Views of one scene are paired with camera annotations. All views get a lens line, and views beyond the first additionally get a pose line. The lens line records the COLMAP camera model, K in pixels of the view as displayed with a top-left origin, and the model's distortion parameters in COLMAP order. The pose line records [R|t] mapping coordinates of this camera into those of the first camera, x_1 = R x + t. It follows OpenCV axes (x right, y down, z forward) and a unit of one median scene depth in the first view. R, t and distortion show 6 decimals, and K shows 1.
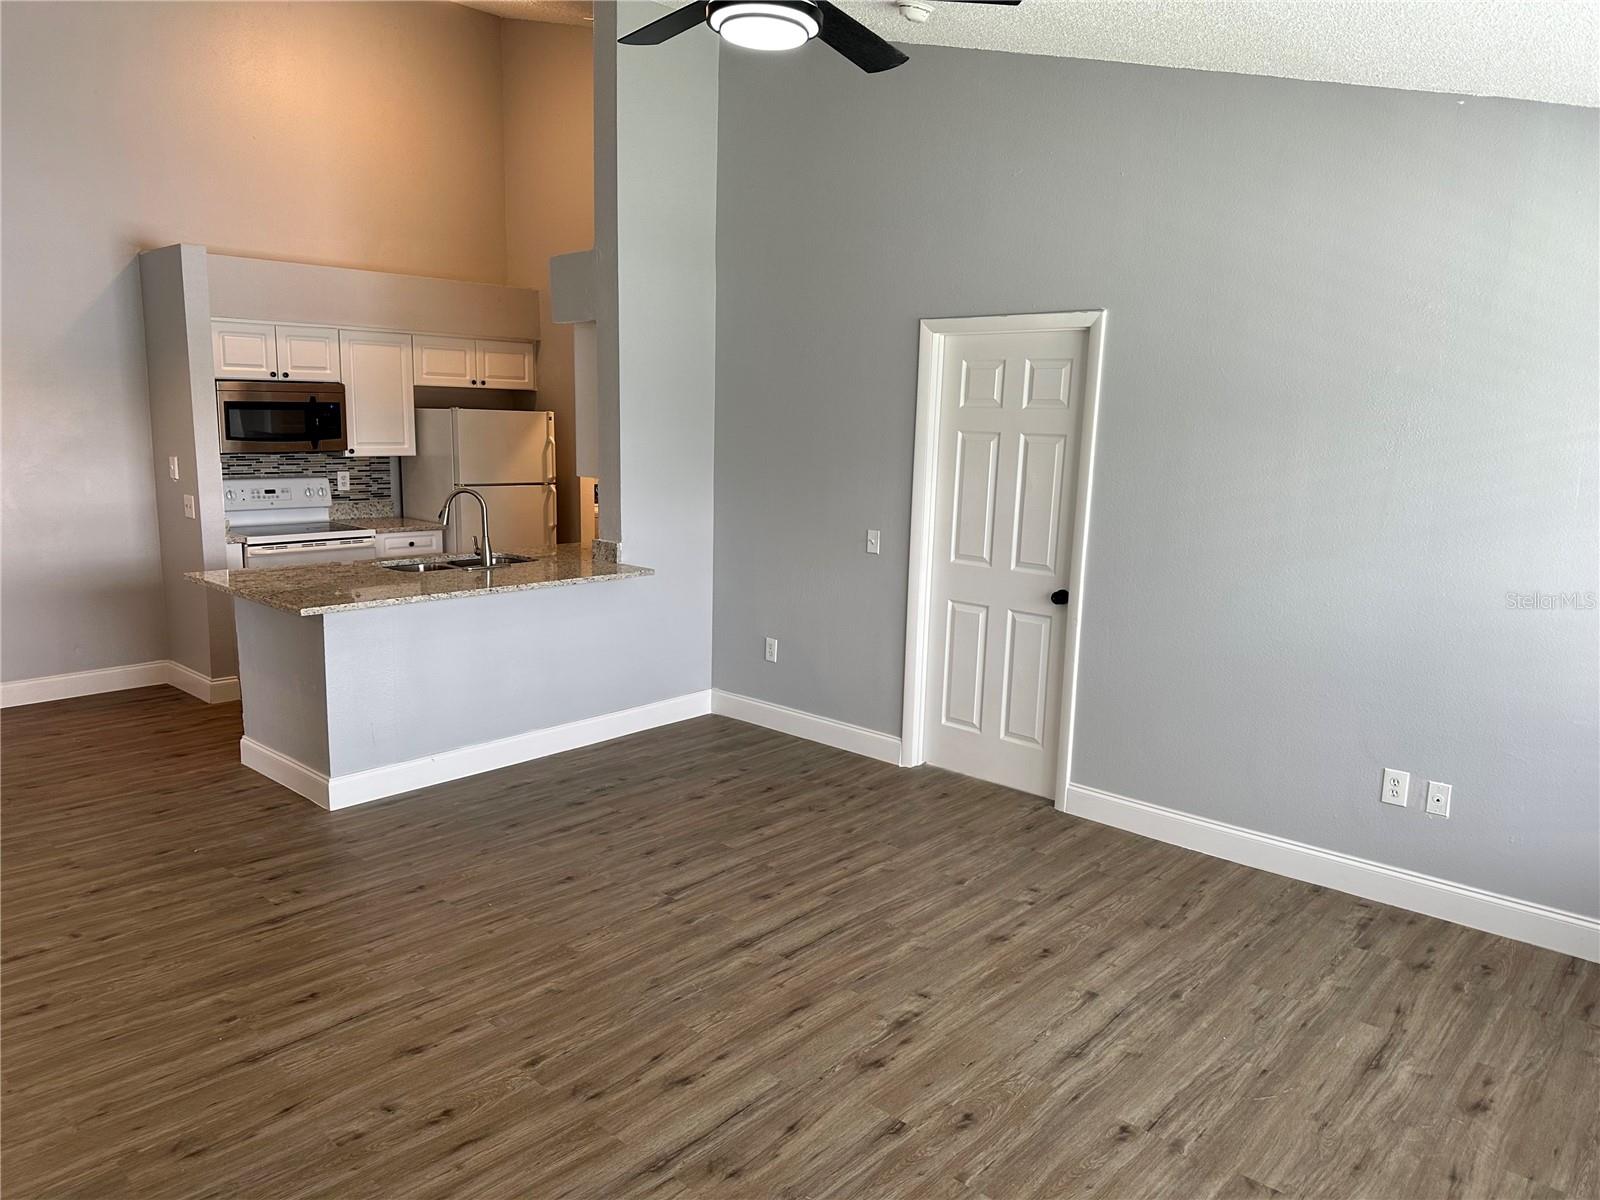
lens RADIAL K [[1120.0, 0, 805.2], [0, 1120.0, 604.4], [0, 0, 1]] dist [0.082379, -0.115075]
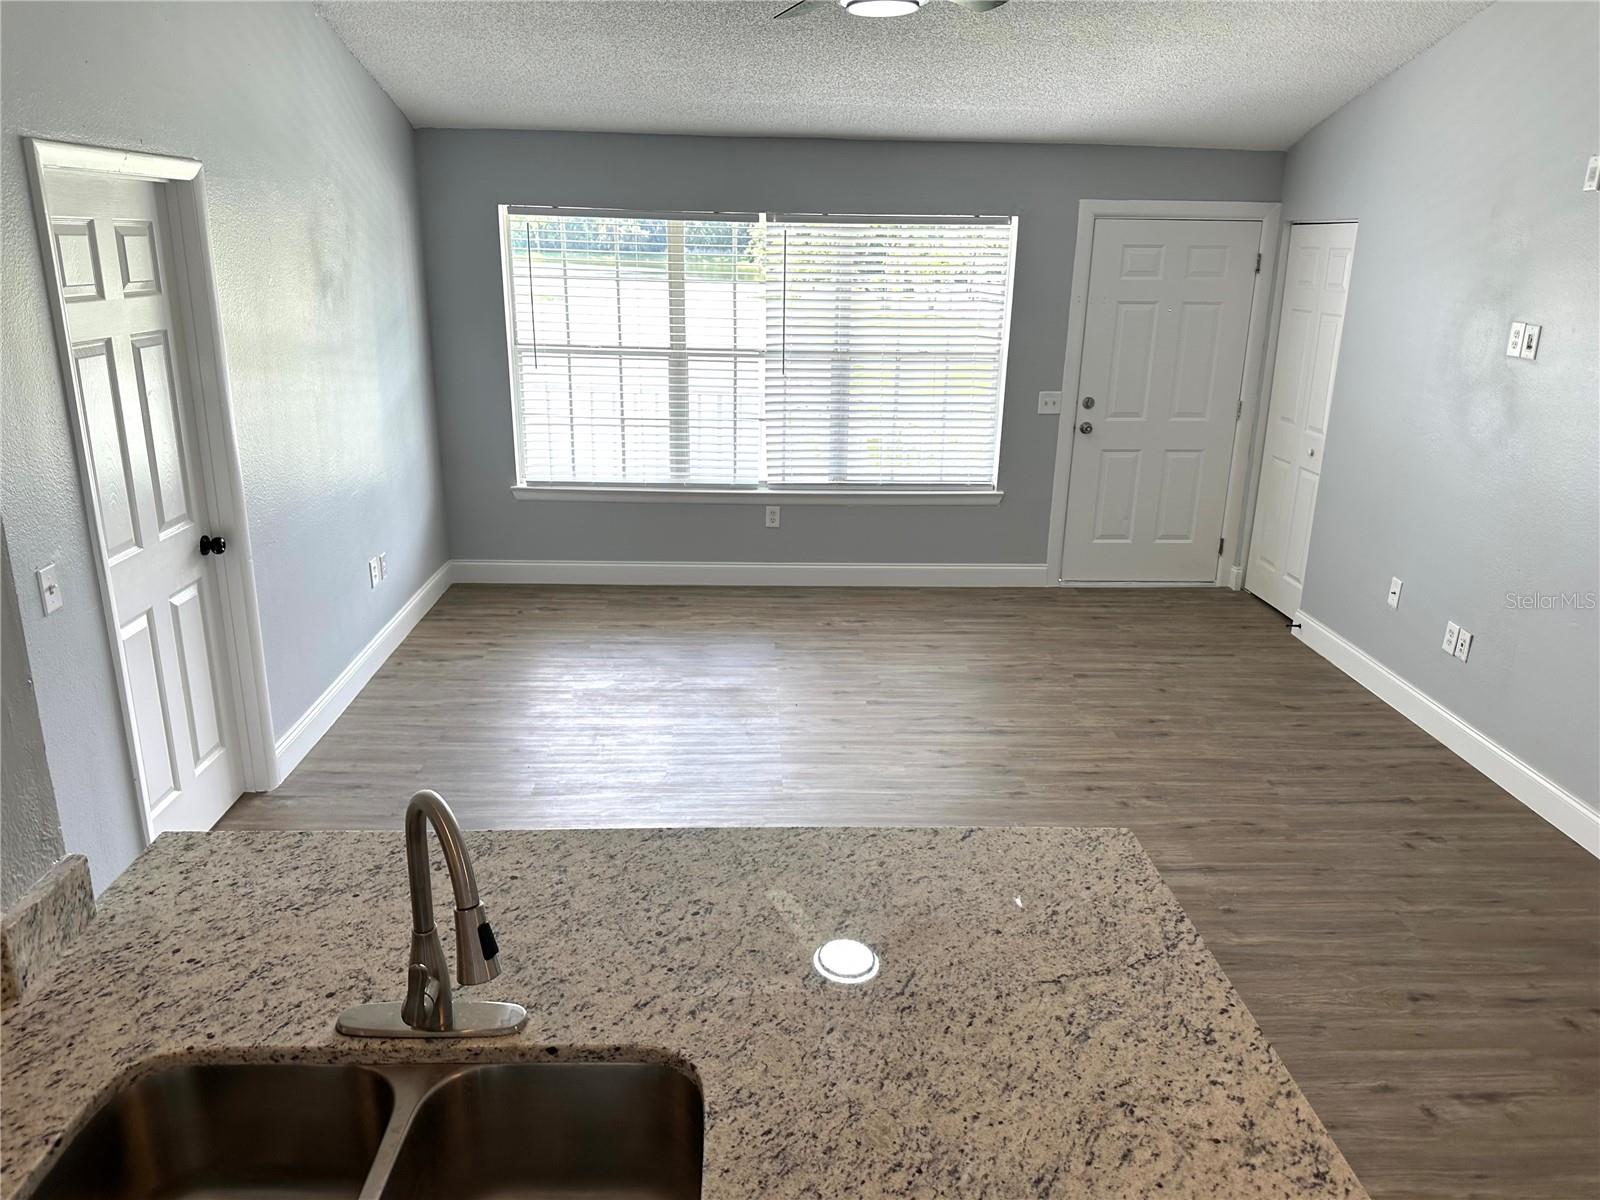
lens RADIAL K [[1127.4, 0, 800.2], [0, 1127.4, 587.6], [0, 0, 1]] dist [0.055841, -0.073567]
pose [[-0.693969, -0.250275, 0.675107, -0.410256], [0.085644, 0.902292, 0.422533, -0.194508], [-0.714893, 0.351044, -0.604728, 0.859178]]
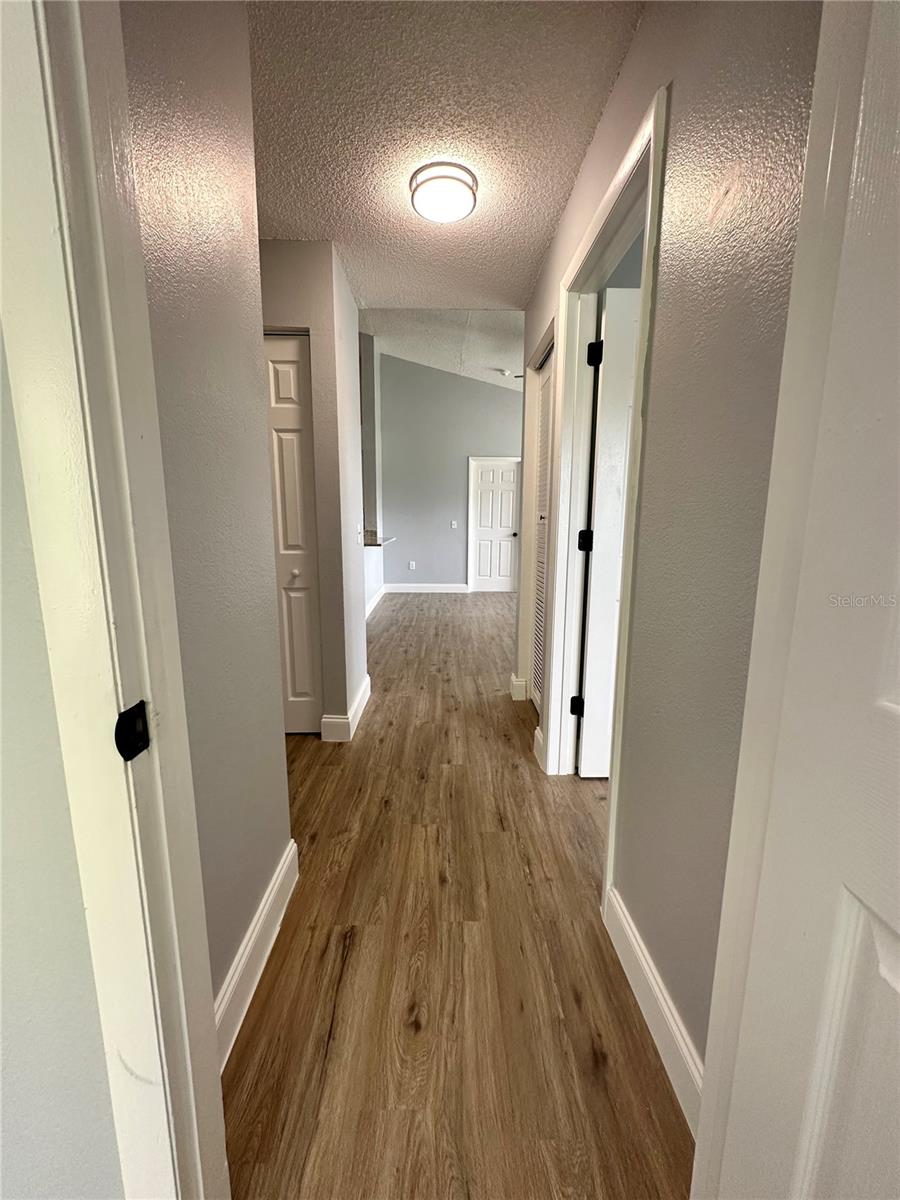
lens RADIAL K [[479.9, 0, 450.0], [0, 479.9, 600.0], [0, 0, 1]] dist [-0.003393, 0.000692]
pose [[0.731935, -0.137290, 0.667400, -0.724813], [0.130424, 0.989608, 0.060536, 0.059424], [-0.668775, 0.042737, 0.742235, -0.008064]]
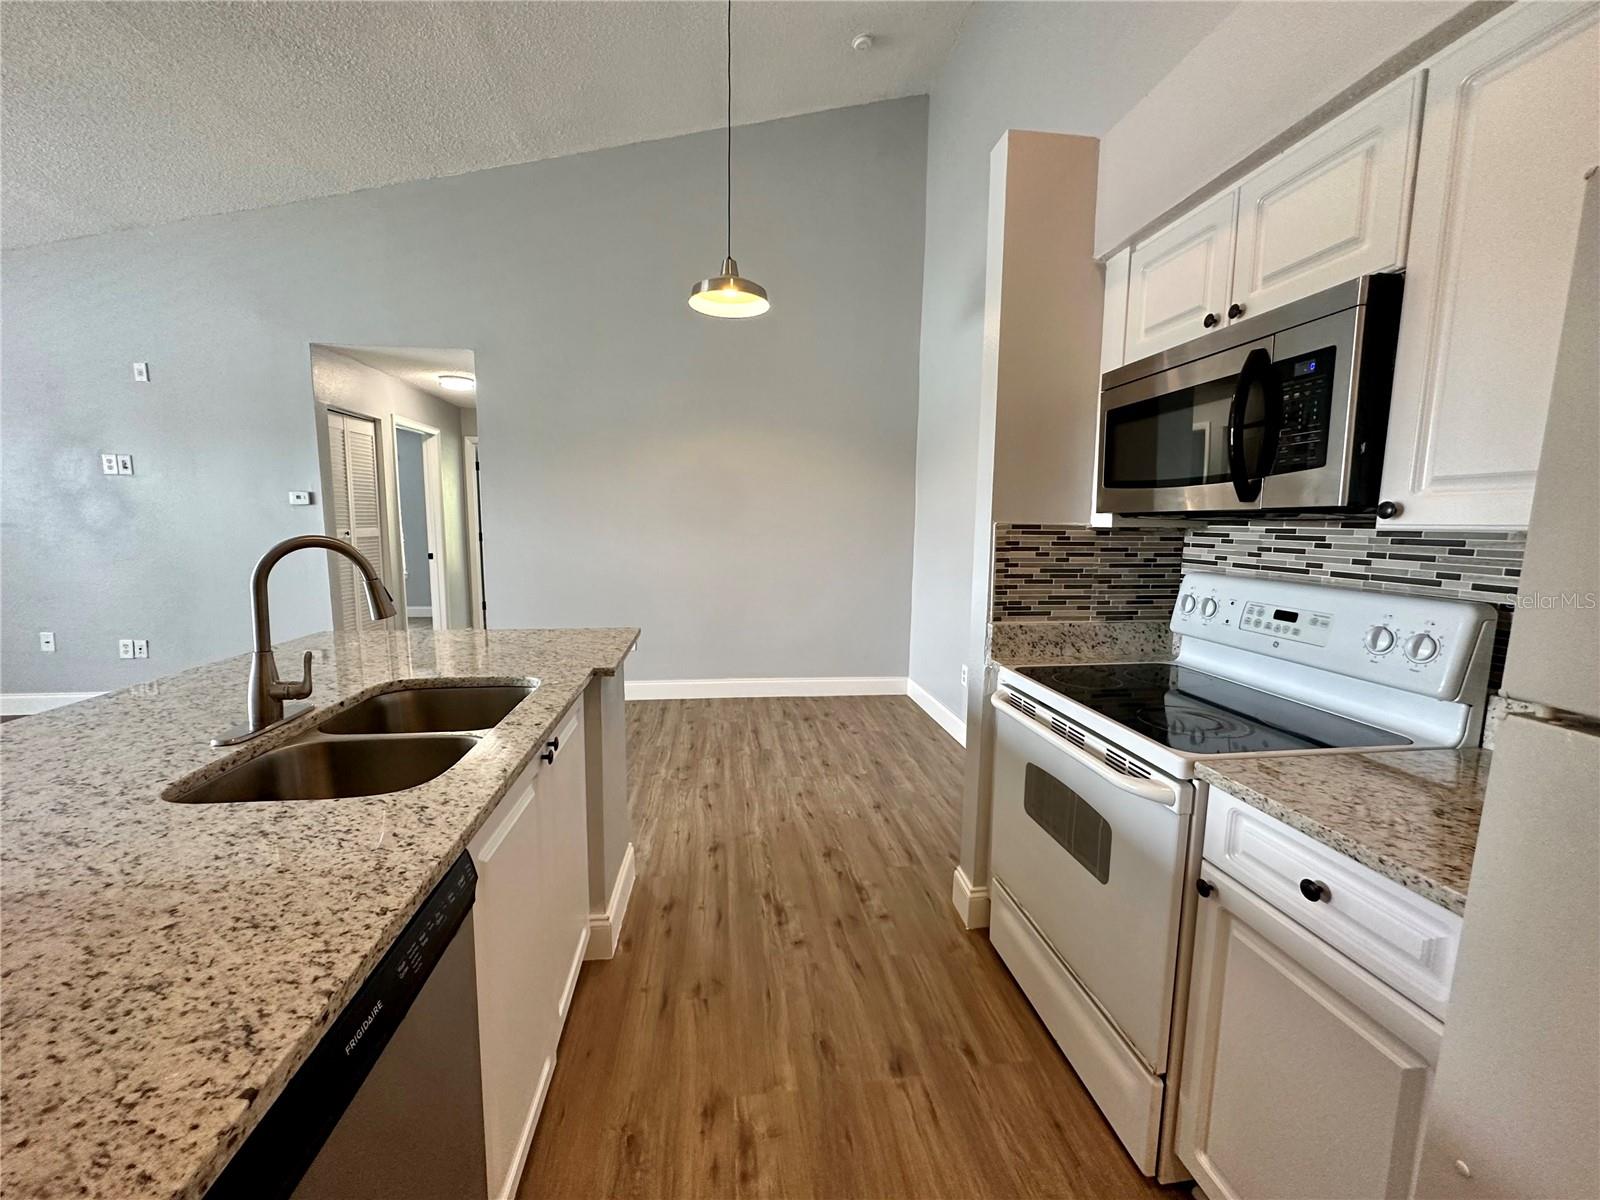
lens RADIAL K [[639.9, 0, 797.9], [0, 639.9, 601.2], [0, 0, 1]] dist [-0.003393, 0.000692]
pose [[-0.653522, 0.060405, -0.754494, -0.189208], [-0.160698, 0.963013, 0.216291, -0.128221], [0.739652, 0.262597, -0.619643, 1.029885]]
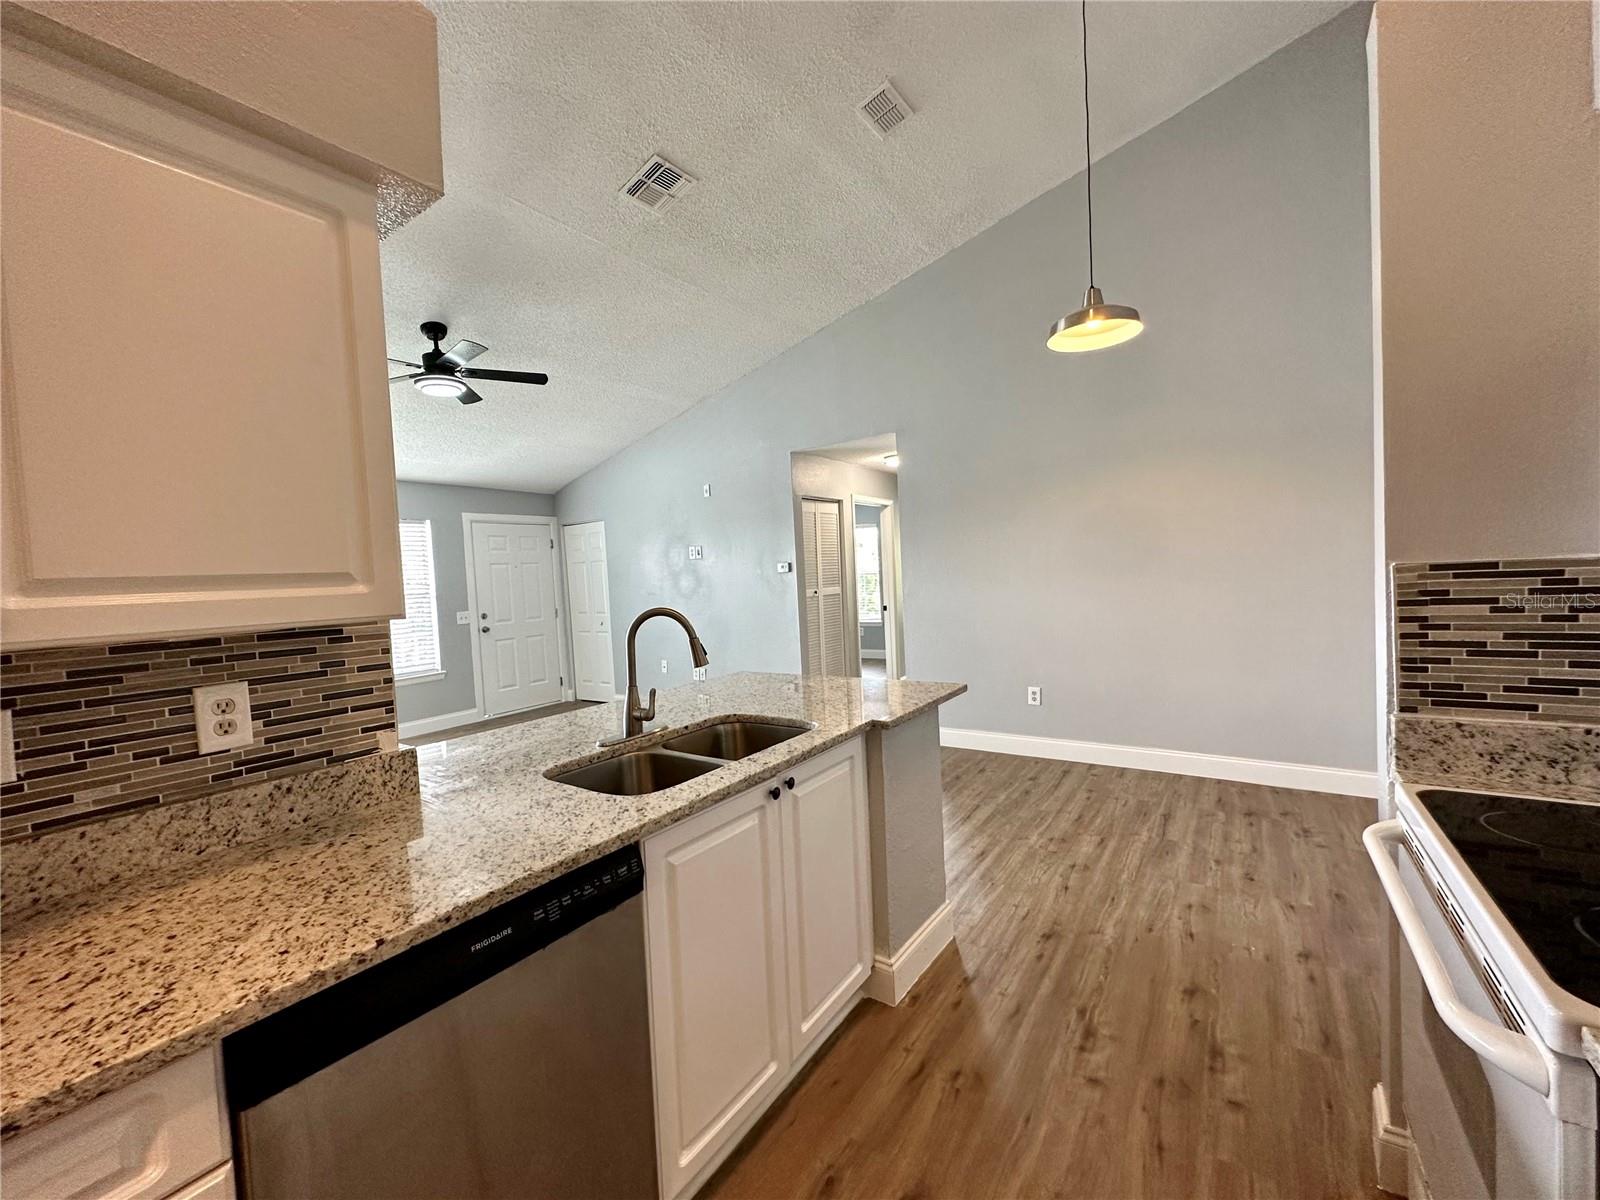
lens RADIAL K [[638.3, 0, 799.0], [0, 638.3, 600.2], [0, 0, 1]] dist [-0.000628, 0.000201]
pose [[-0.992538, 0.025657, -0.119203, -0.267337], [0.000273, 0.978077, 0.208245, -0.143335], [0.121933, 0.206658, -0.970786, 1.074290]]
